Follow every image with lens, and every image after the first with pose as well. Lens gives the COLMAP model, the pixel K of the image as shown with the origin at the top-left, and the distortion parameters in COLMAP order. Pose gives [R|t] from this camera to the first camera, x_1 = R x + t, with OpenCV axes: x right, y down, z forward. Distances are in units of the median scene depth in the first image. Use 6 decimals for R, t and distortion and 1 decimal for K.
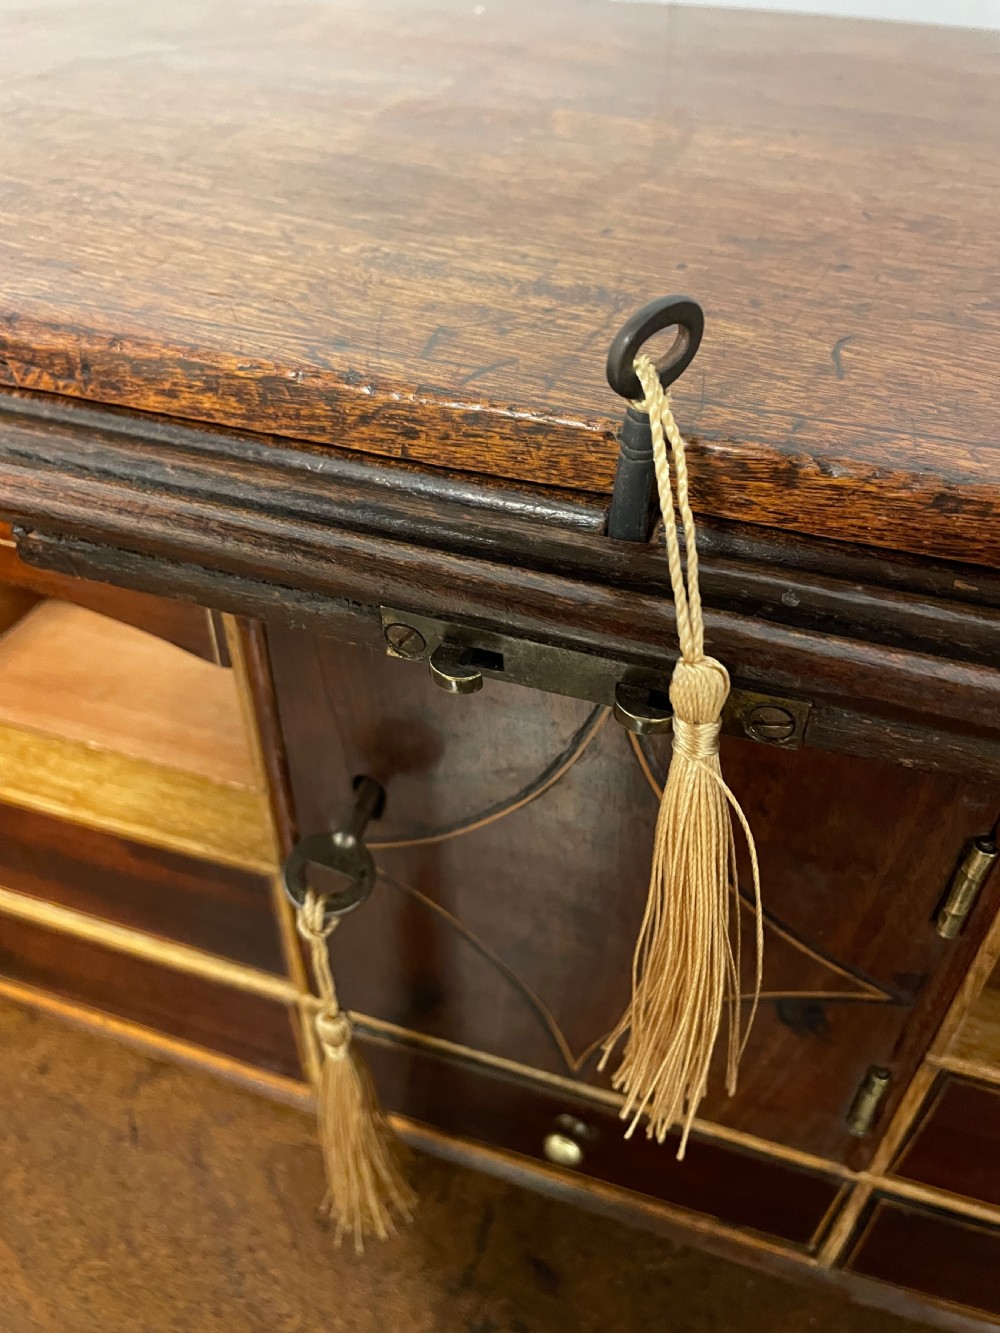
lens RADIAL K [[1047.4, 0, 519.6], [0, 1047.4, 656.1], [0, 0, 1]] dist [0.007550, -0.004499]
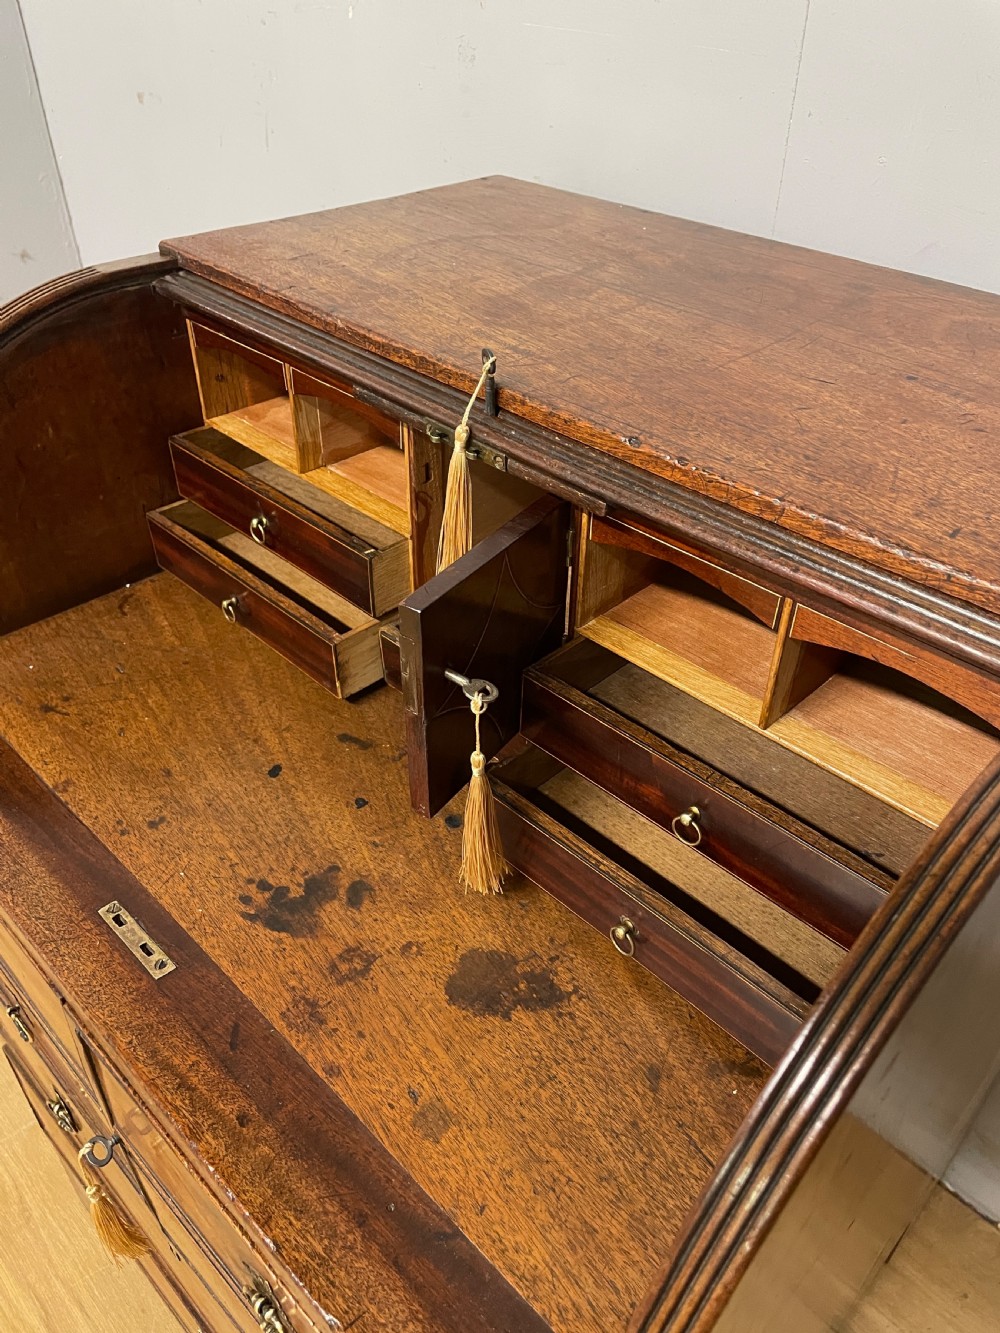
lens RADIAL K [[1007.0, 0, 517.1], [0, 1007.0, 659.8], [0, 0, 1]] dist [0.094121, -0.118576]
pose [[0.899539, 0.268774, -0.344368, 1.383389], [-0.287472, 0.957783, -0.003383, 0.587604], [0.328920, 0.102039, 0.938829, -1.867514]]
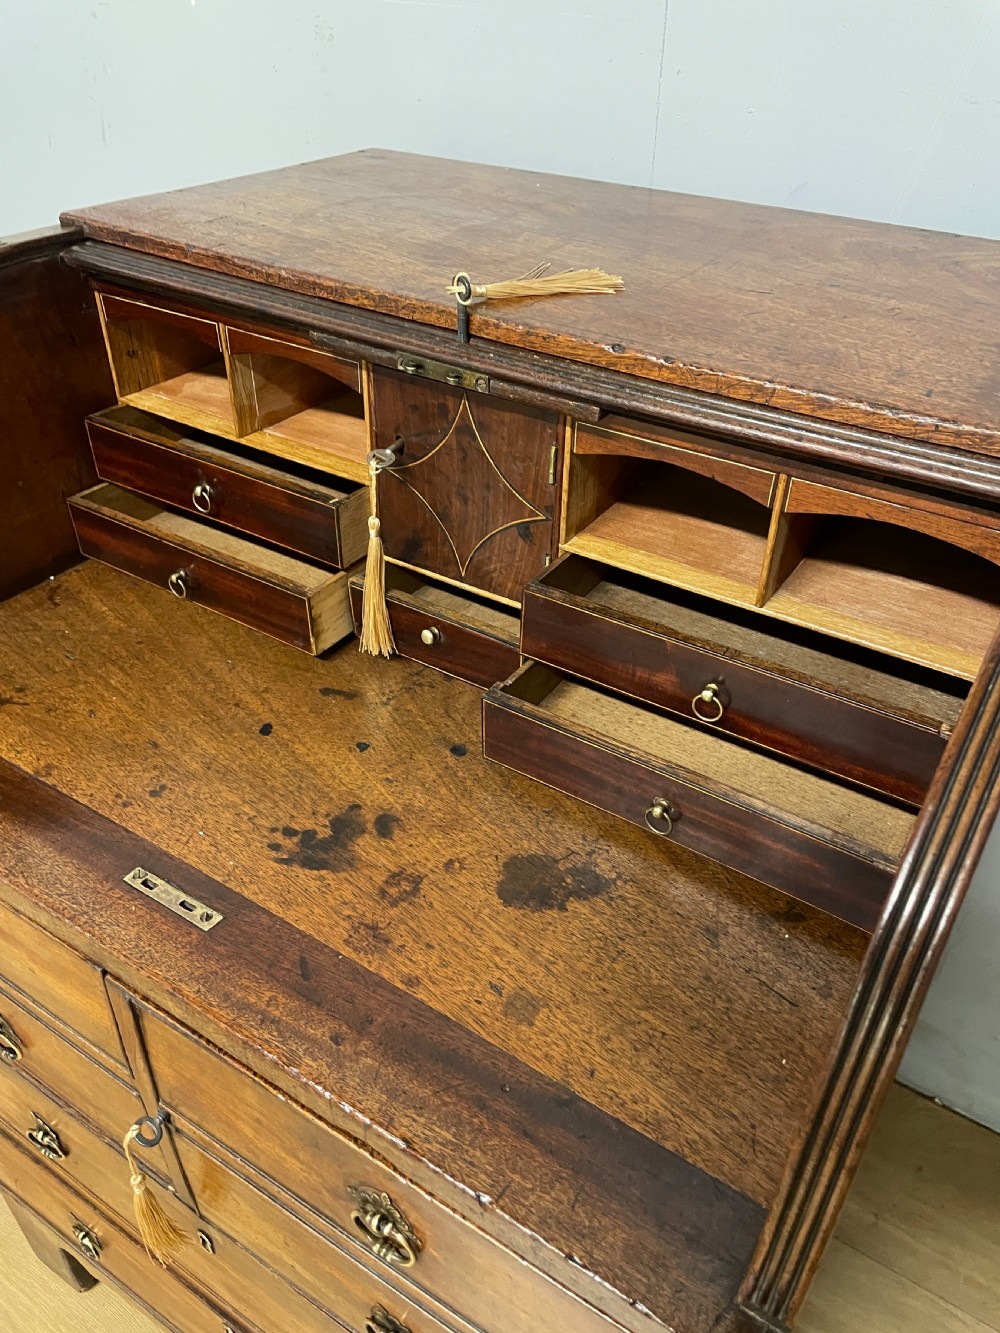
lens RADIAL K [[1007.0, 0, 516.1], [0, 1007.0, 655.2], [0, 0, 1]] dist [0.094121, -0.118576]
pose [[0.970152, 0.149601, -0.190853, 0.979481], [-0.164216, 0.984403, -0.063120, 1.011368], [0.178433, 0.092577, 0.979587, -2.072170]]
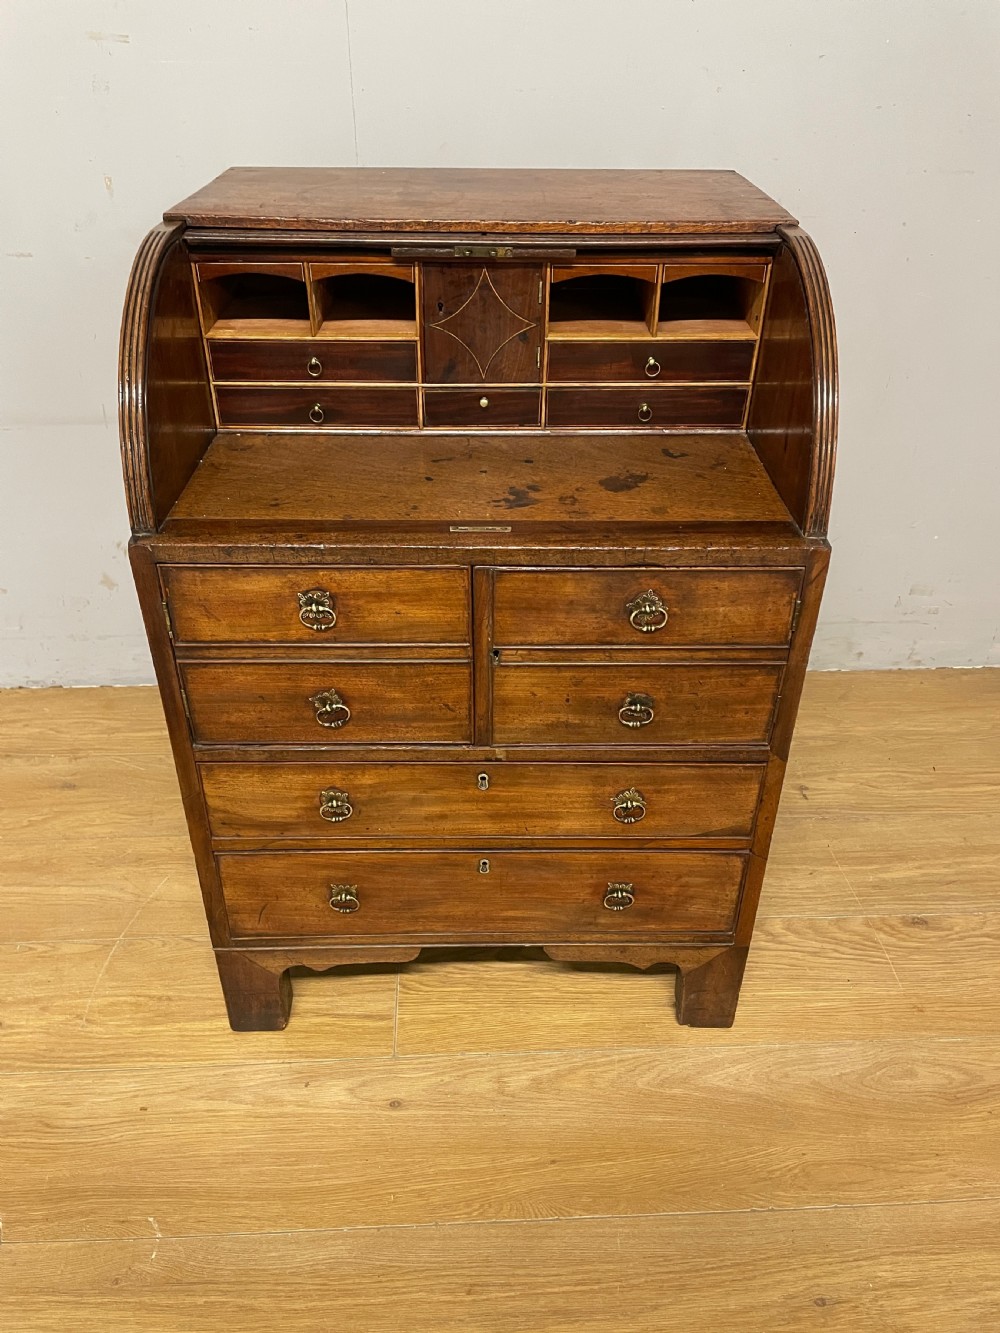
lens RADIAL K [[1007.0, 0, 496.5], [0, 1007.0, 652.9], [0, 0, 1]] dist [0.094121, -0.118576]
pose [[0.944631, -0.184445, 0.271390, -1.902019], [0.214484, 0.972998, -0.085277, 2.785700], [-0.248333, 0.138764, 0.958684, -4.535321]]
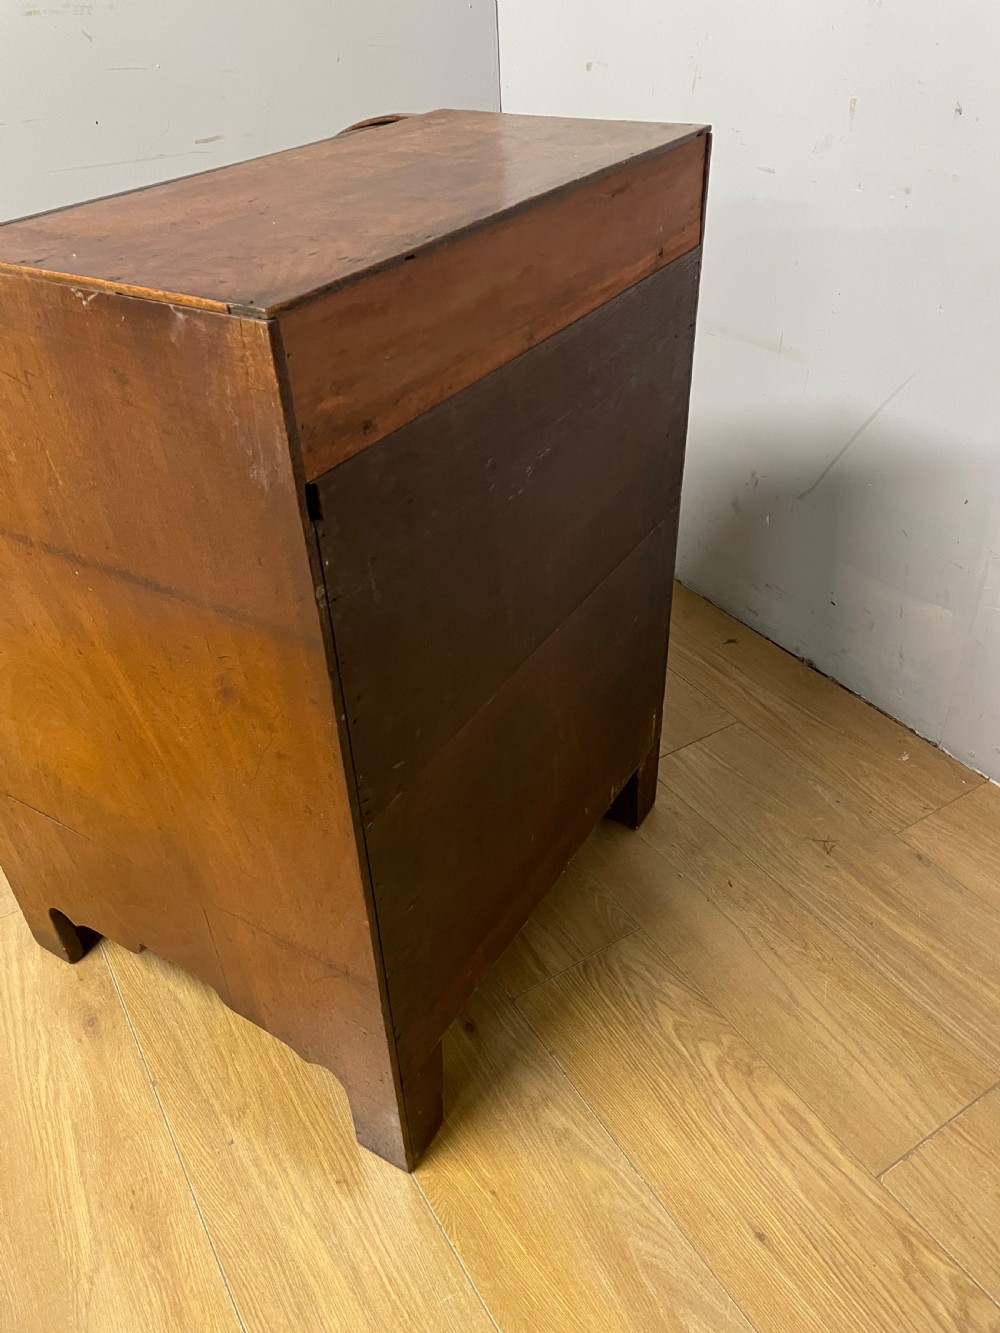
lens RADIAL K [[1007.0, 0, 498.4], [0, 1007.0, 653.4], [0, 0, 1]] dist [0.094121, -0.118576]
pose [[0.743178, 0.350081, -0.570202, 1.992160], [-0.397914, 0.916367, 0.043987, 2.288706], [0.537914, 0.194201, 0.820326, -3.424252]]
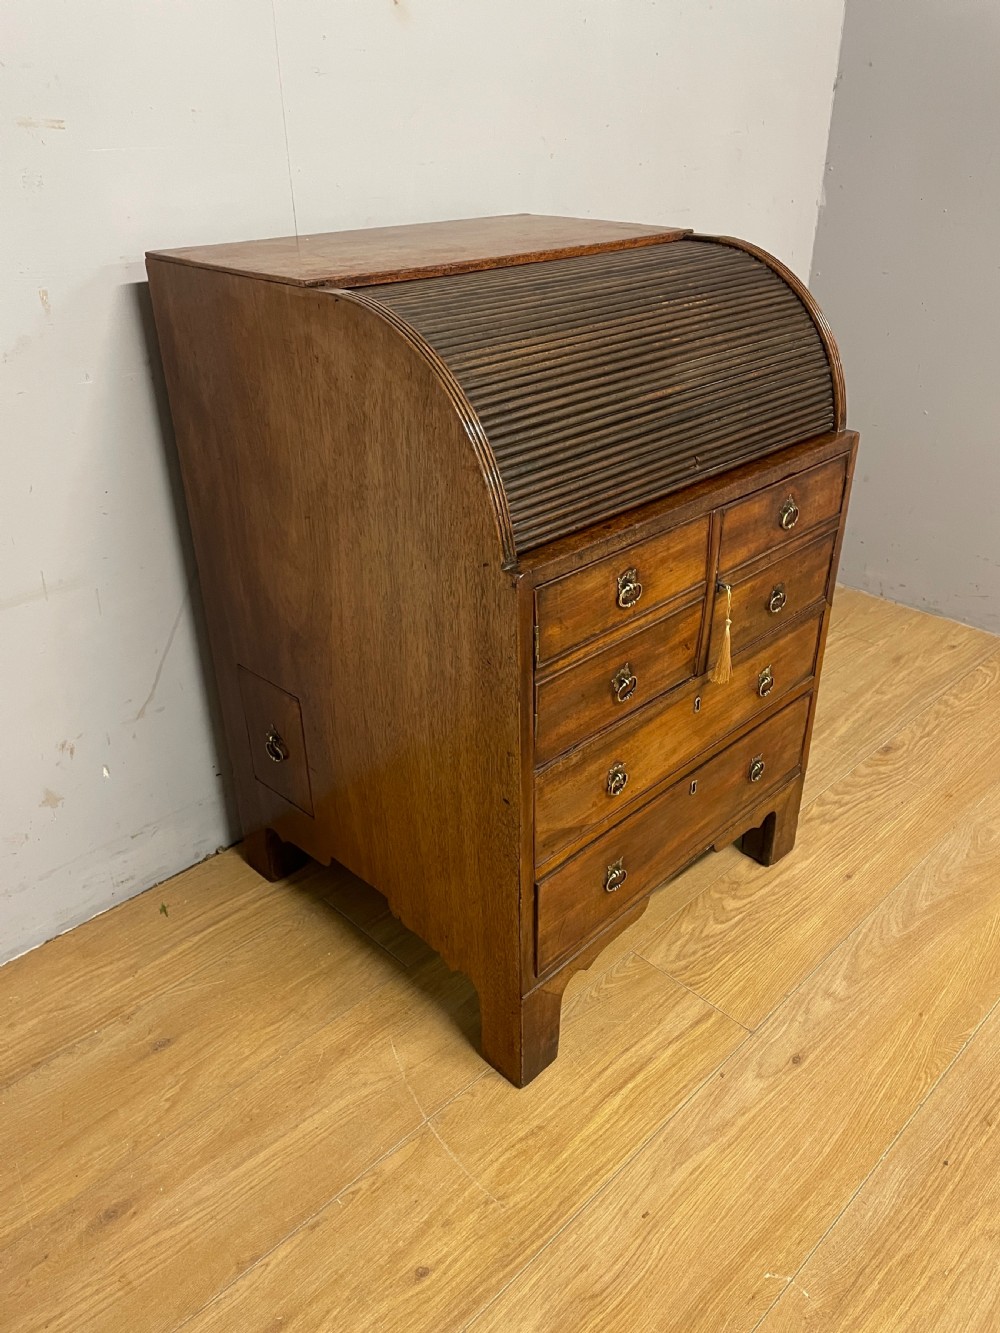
lens RADIAL K [[1007.0, 0, 509.4], [0, 1007.0, 658.1], [0, 0, 1]] dist [0.094121, -0.118576]
pose [[0.478483, -0.435782, 0.762331, -6.587491], [0.574827, 0.811737, 0.103230, 0.716716], [-0.663798, 0.388815, 0.638902, -1.775873]]
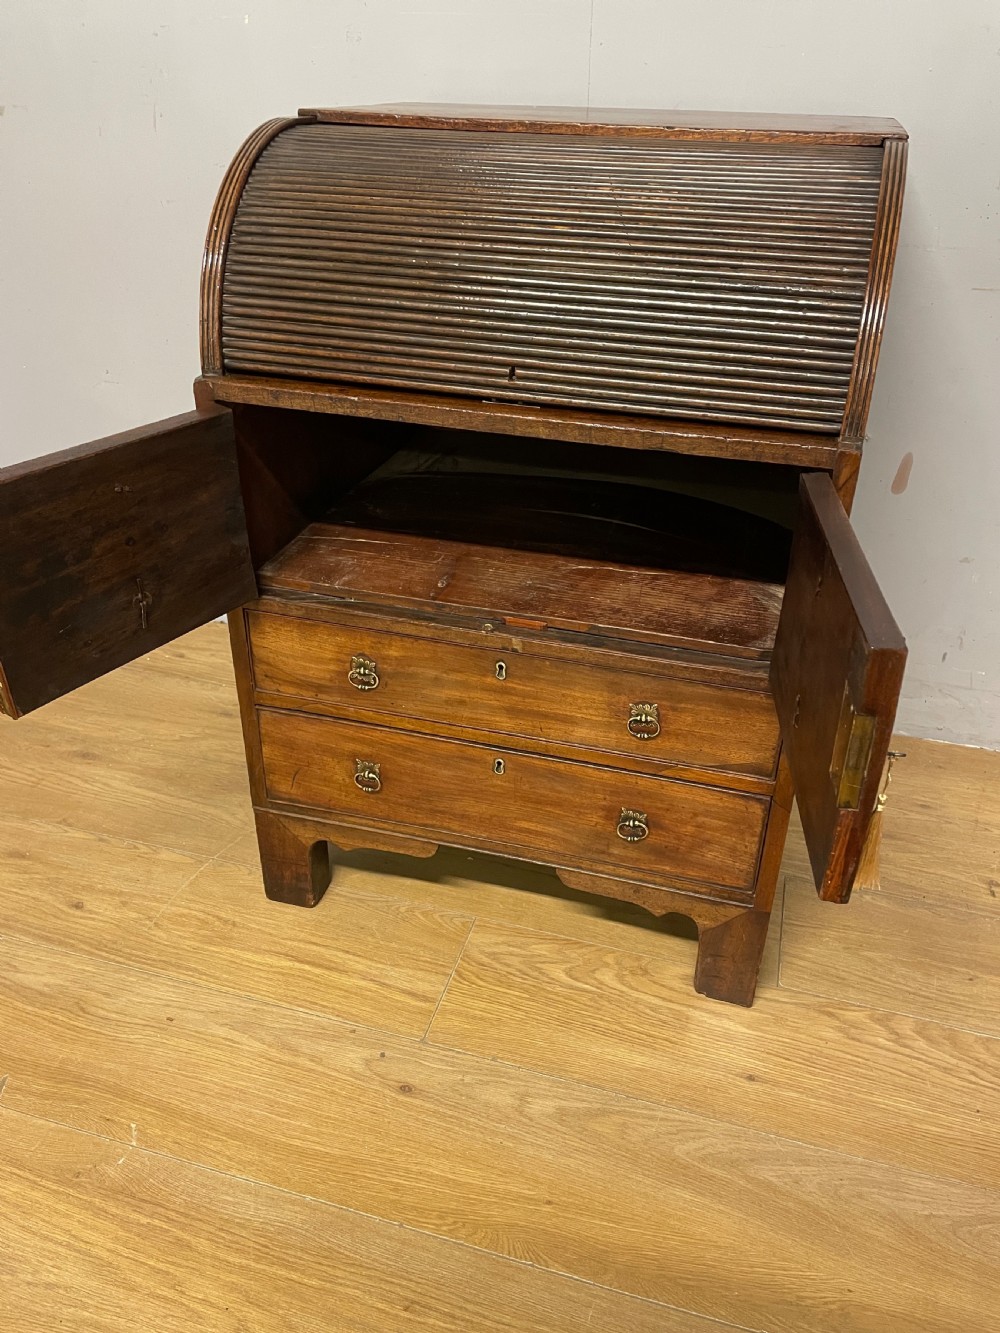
lens RADIAL K [[1007.0, 0, 512.9], [0, 1007.0, 659.0], [0, 0, 1]] dist [0.094121, -0.118576]
pose [[0.999942, 0.002833, 0.010388, -0.642262], [-0.001048, 0.985796, -0.167945, 3.450923], [-0.010716, 0.167925, 0.985742, -4.031177]]
